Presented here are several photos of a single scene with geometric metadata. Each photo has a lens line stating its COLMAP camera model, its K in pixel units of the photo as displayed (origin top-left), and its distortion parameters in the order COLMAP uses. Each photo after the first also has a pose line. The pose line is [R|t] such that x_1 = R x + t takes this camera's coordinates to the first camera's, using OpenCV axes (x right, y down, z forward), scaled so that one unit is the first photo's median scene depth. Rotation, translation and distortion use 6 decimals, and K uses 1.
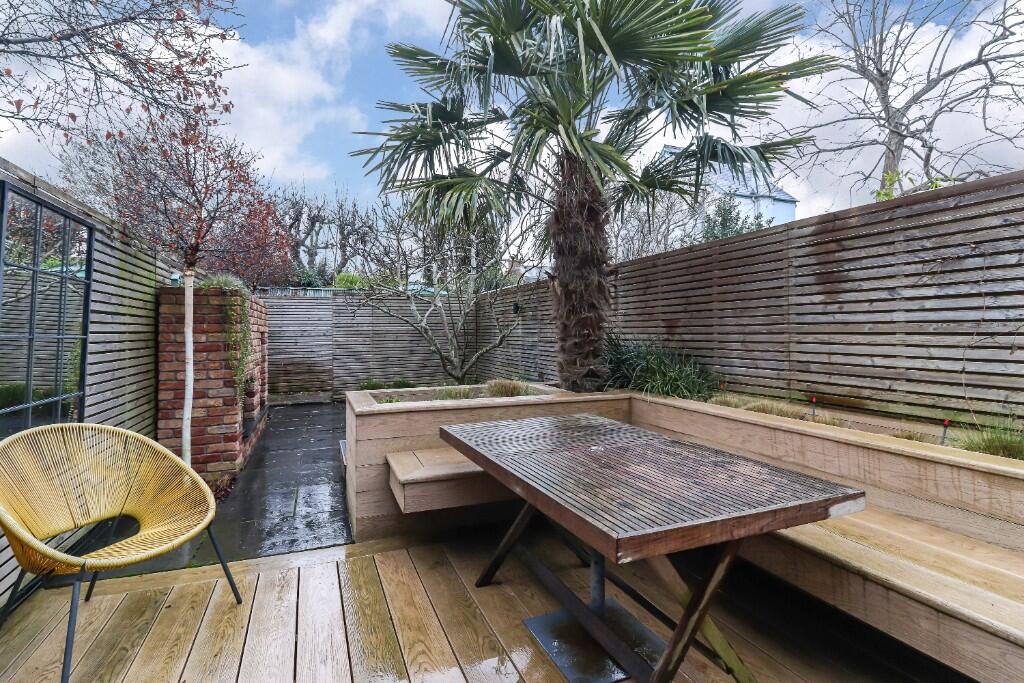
lens RADIAL K [[491.2, 0, 506.4], [0, 491.2, 339.9], [0, 0, 1]] dist [0.020801, 0.000033]
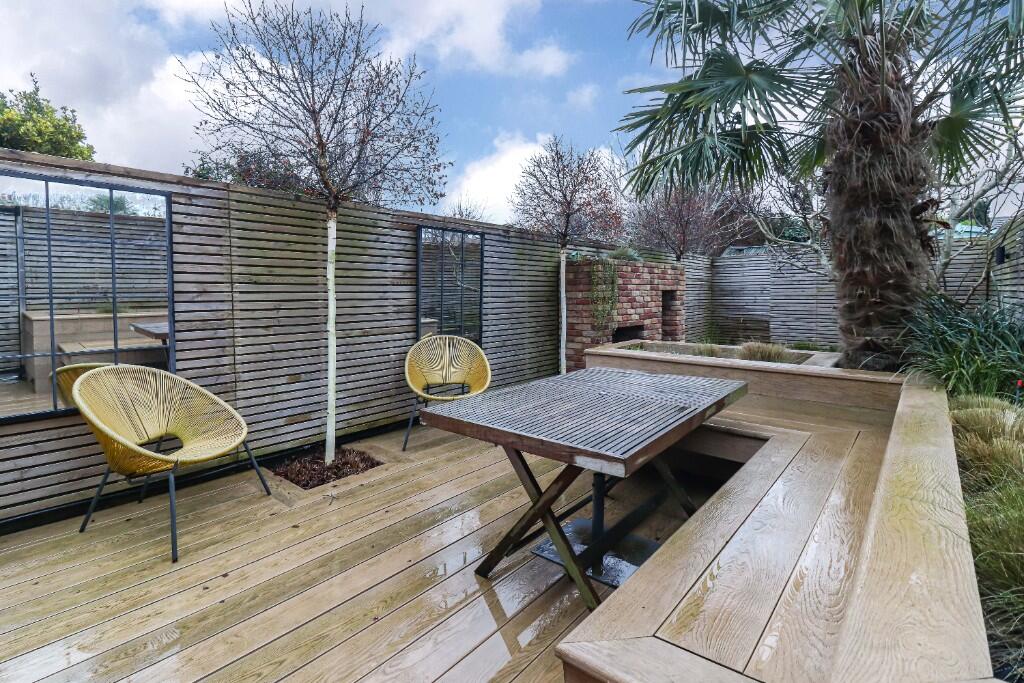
lens RADIAL K [[491.2, 0, 511.0], [0, 491.2, 336.4], [0, 0, 1]] dist [0.020801, 0.000033]
pose [[0.474048, 0.084225, -0.876461, 0.569435], [-0.011795, 0.995933, 0.089327, -0.009029], [0.880420, -0.032007, 0.473113, 0.142100]]
